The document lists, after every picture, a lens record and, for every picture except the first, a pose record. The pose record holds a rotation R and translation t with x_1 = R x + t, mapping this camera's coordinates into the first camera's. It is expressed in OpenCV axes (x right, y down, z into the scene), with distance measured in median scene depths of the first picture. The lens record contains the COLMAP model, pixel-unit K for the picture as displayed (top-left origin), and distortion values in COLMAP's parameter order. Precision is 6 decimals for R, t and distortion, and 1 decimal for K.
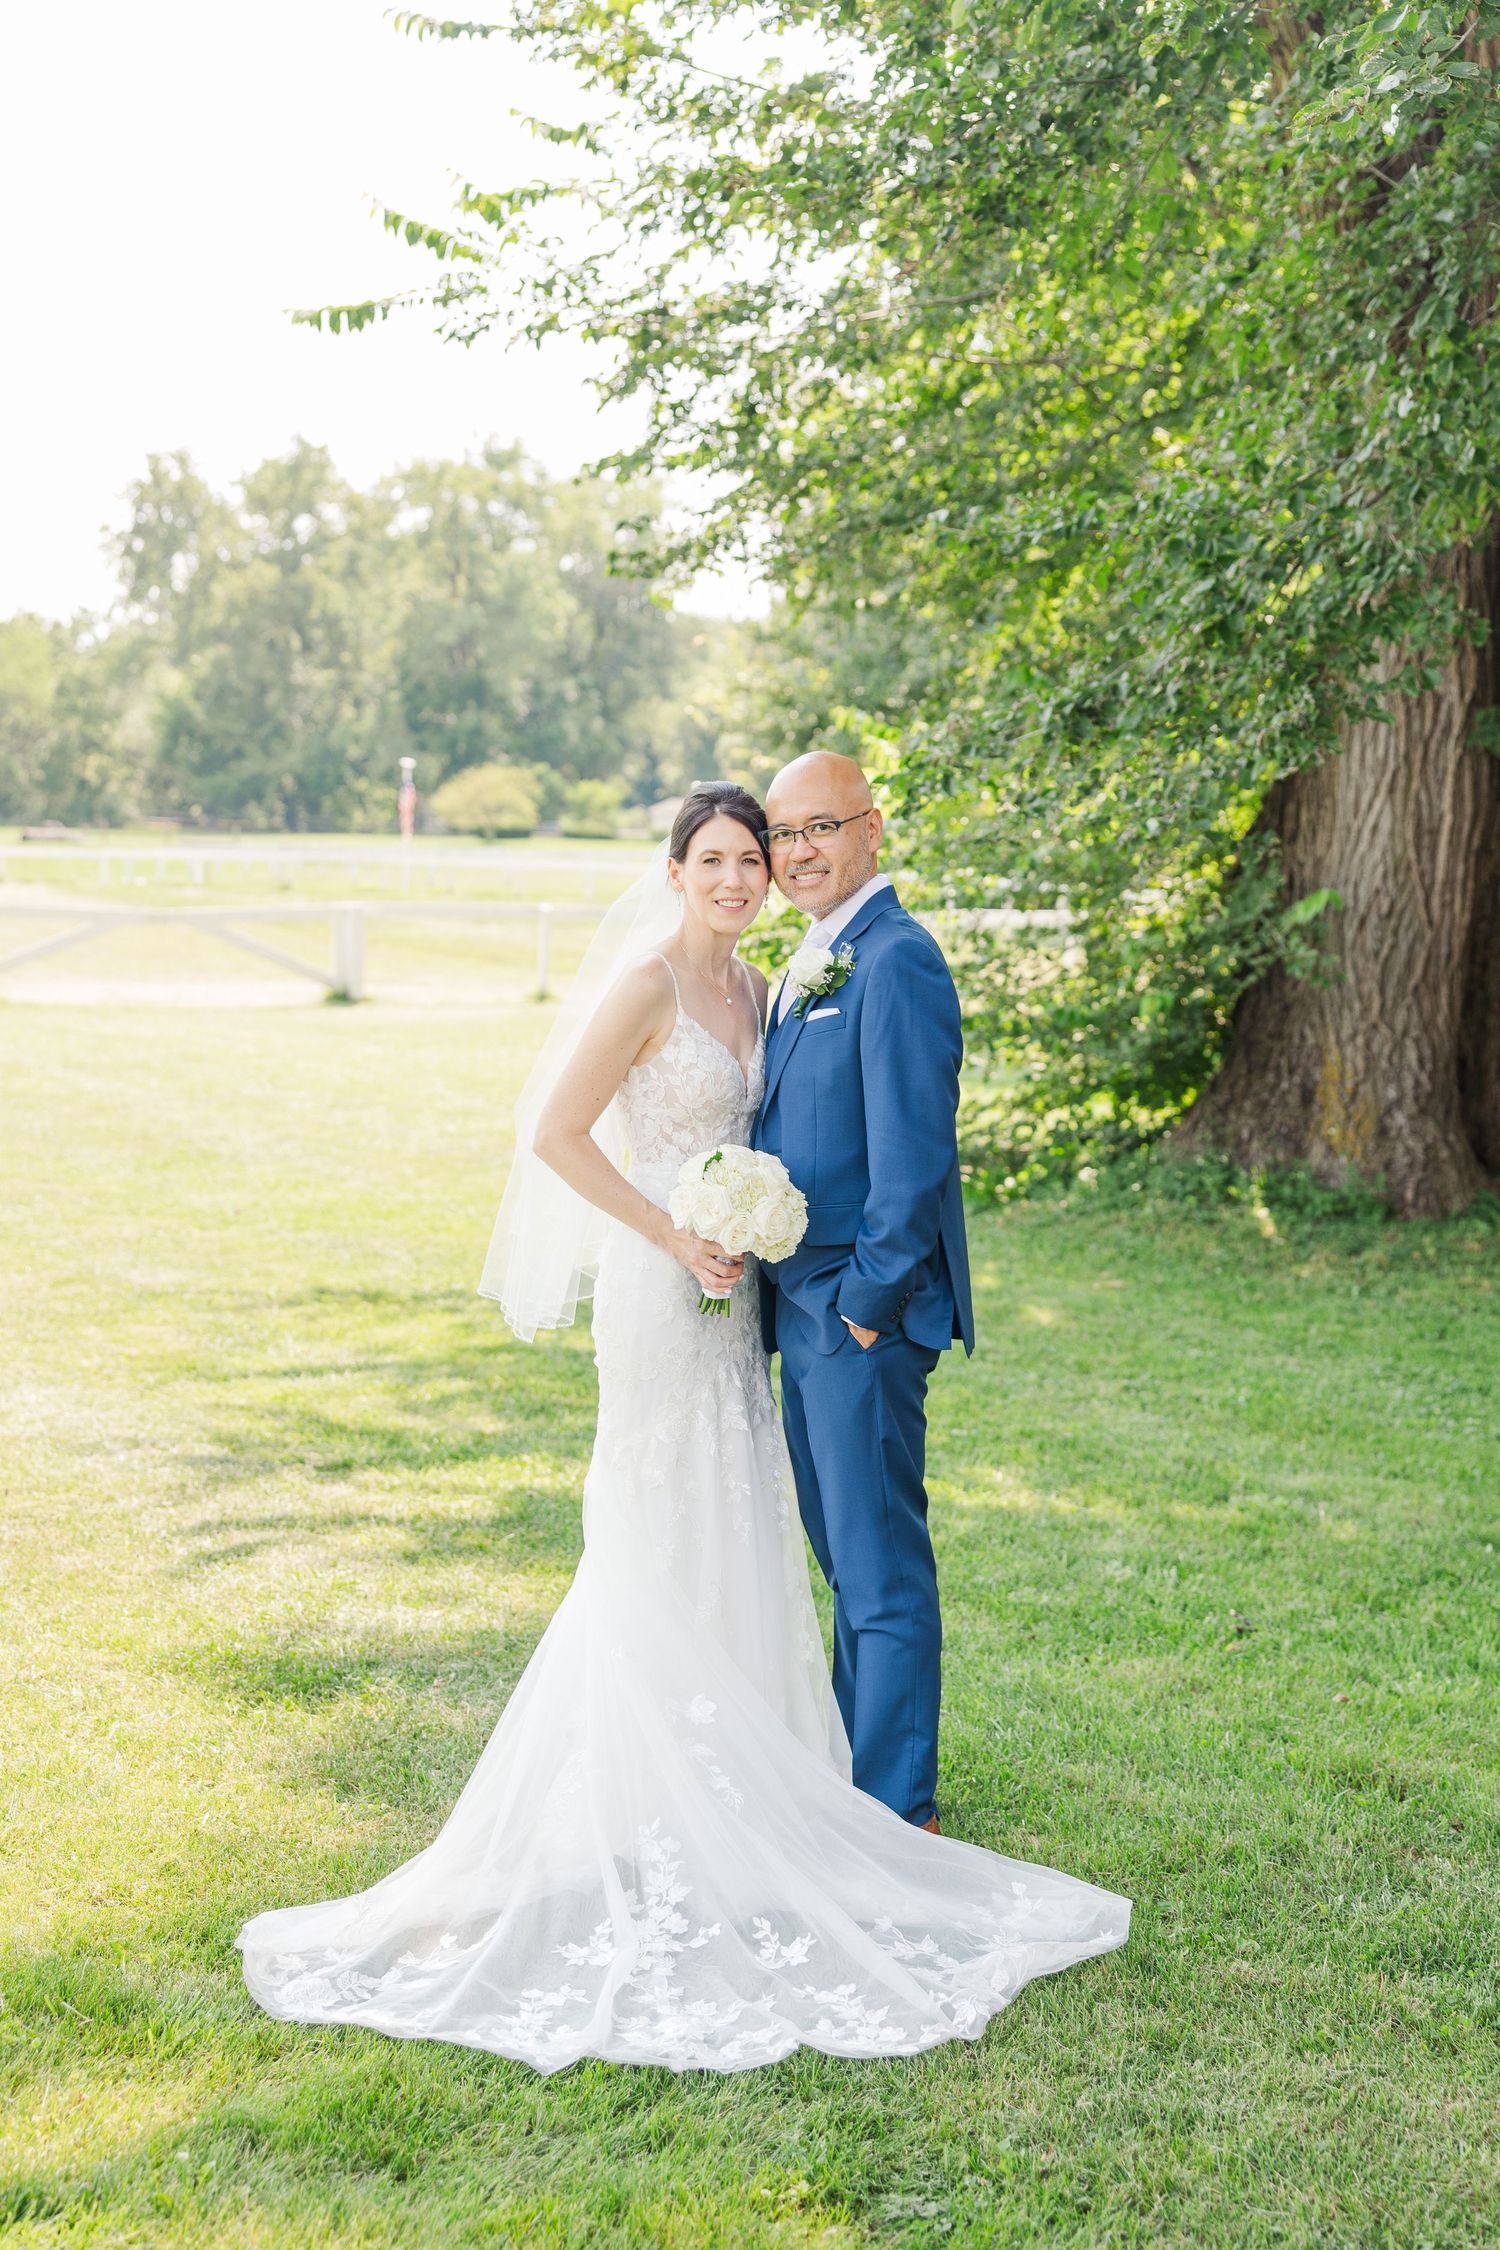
lens RADIAL K [[3149.2, 0, 750.0], [0, 3149.2, 1125.0], [0, 0, 1]] dist [0.823500, -0.001161]
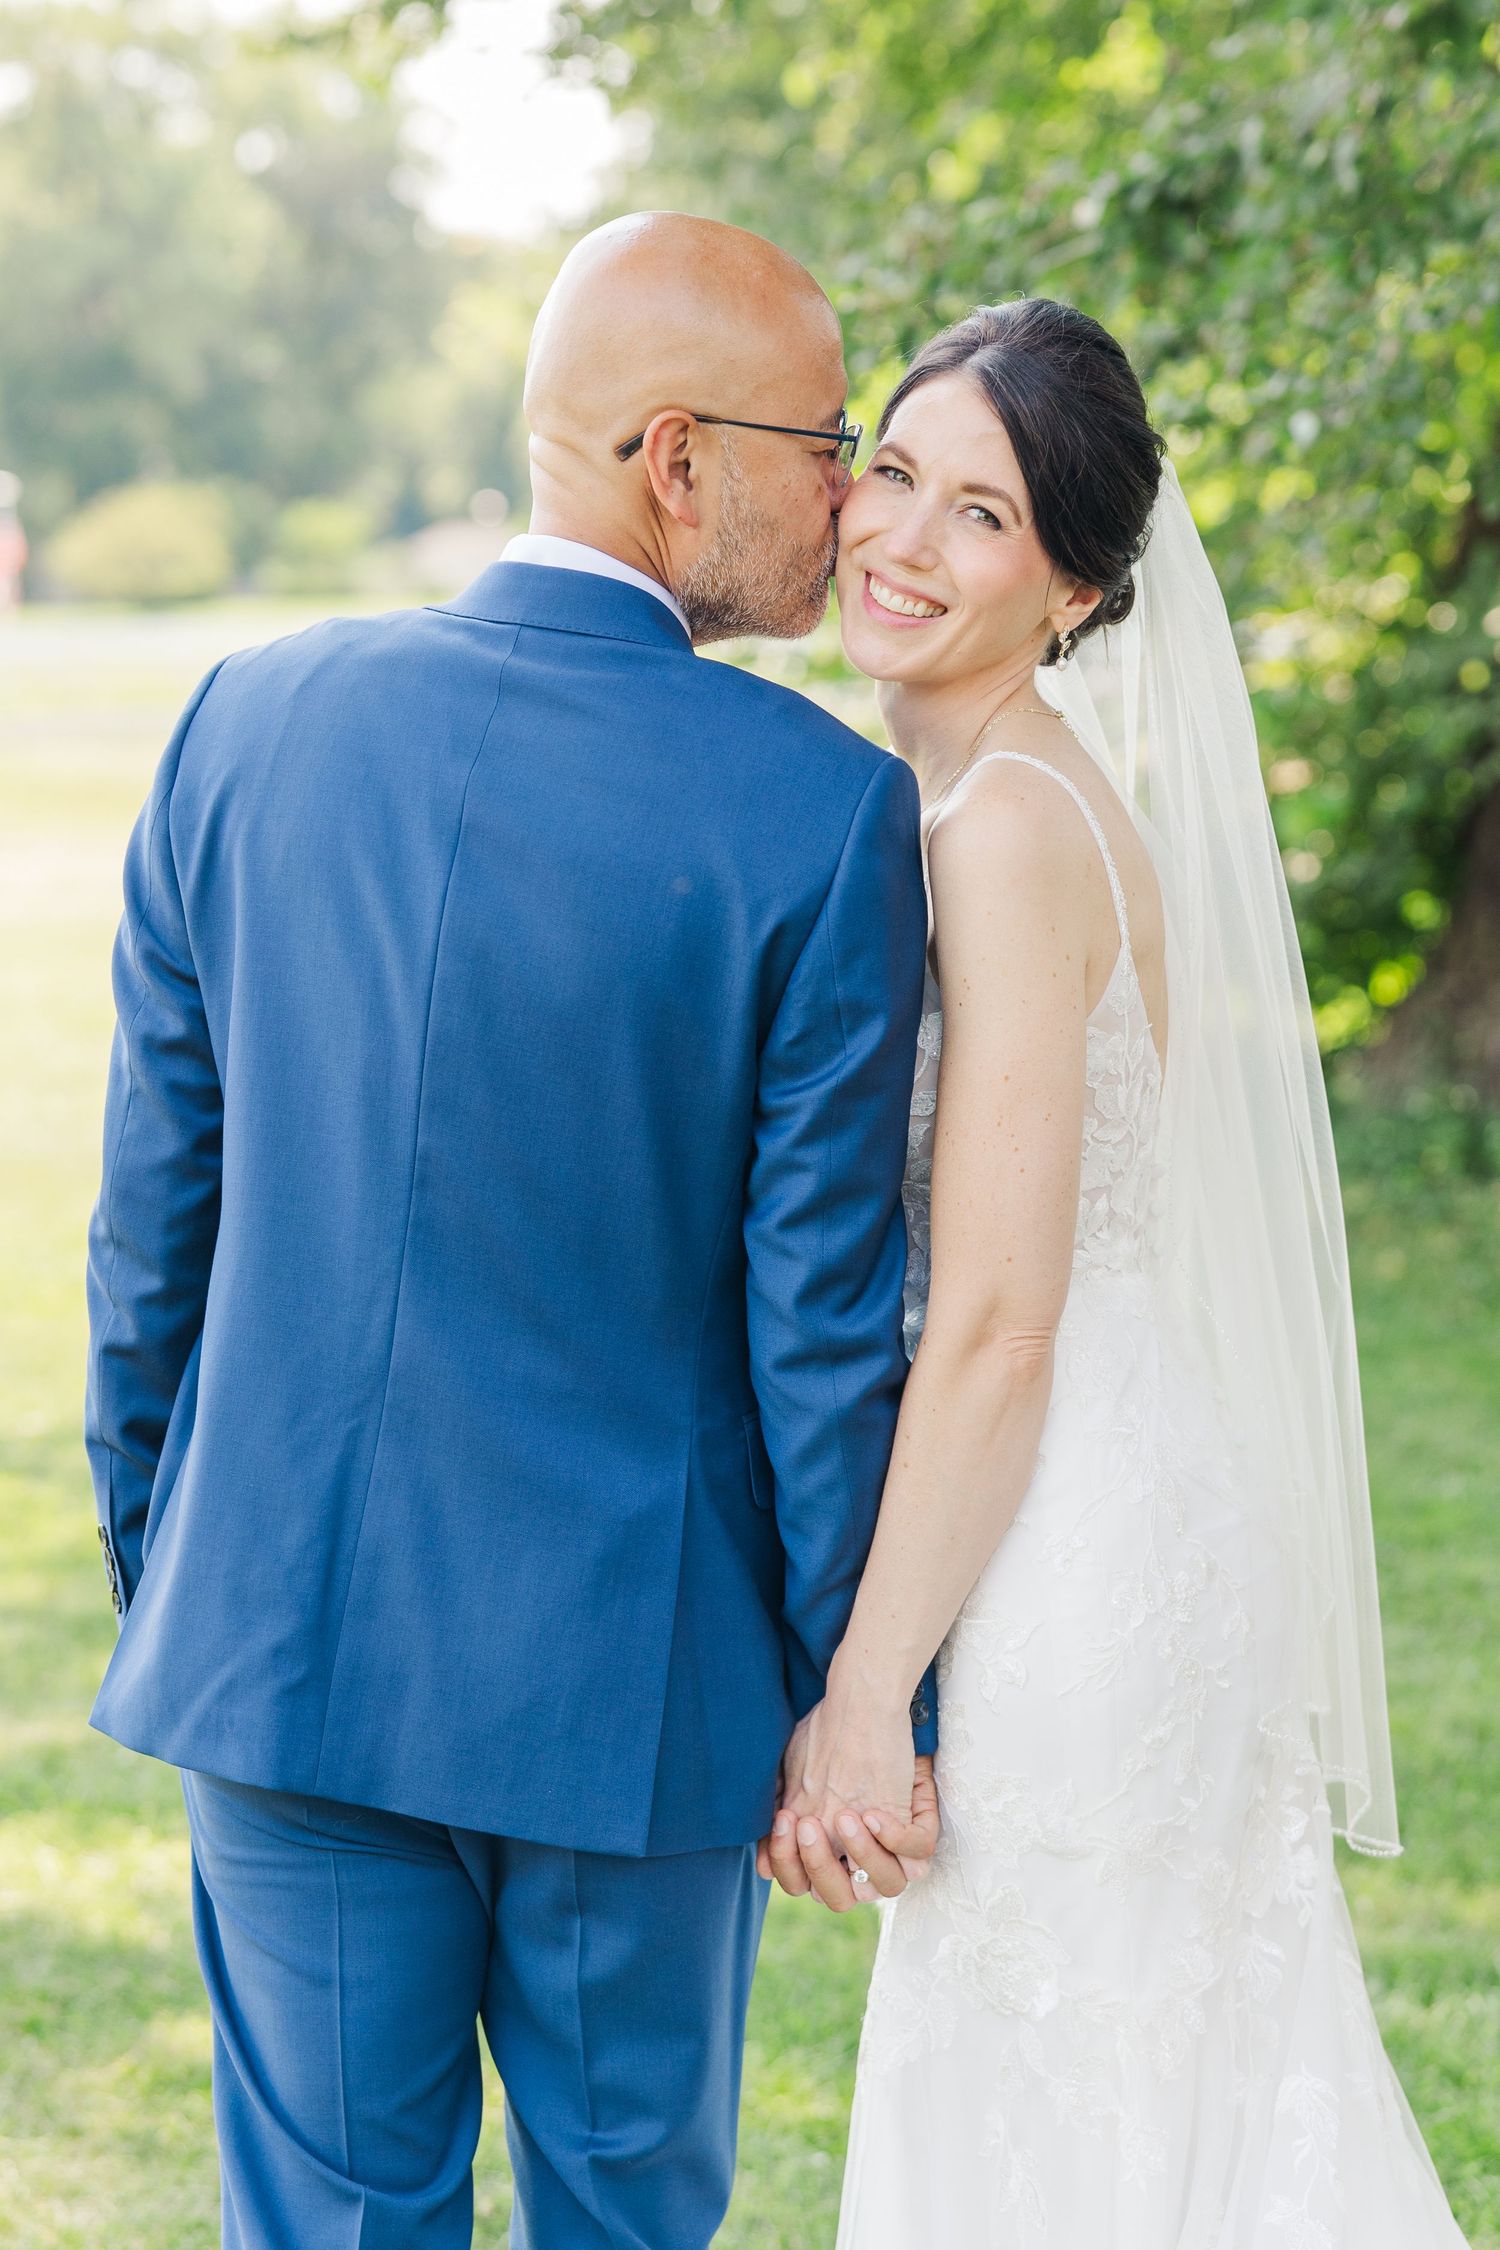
lens RADIAL K [[4382.4, 0, 747.5], [0, 4382.4, 1186.9], [0, 0, 1]] dist [0.004771, 0.035420]
pose [[0.998825, -0.043434, 0.021479, 0.009682], [0.042740, 0.998580, 0.031797, -0.001834], [-0.022830, -0.030842, 0.999264, 0.172226]]
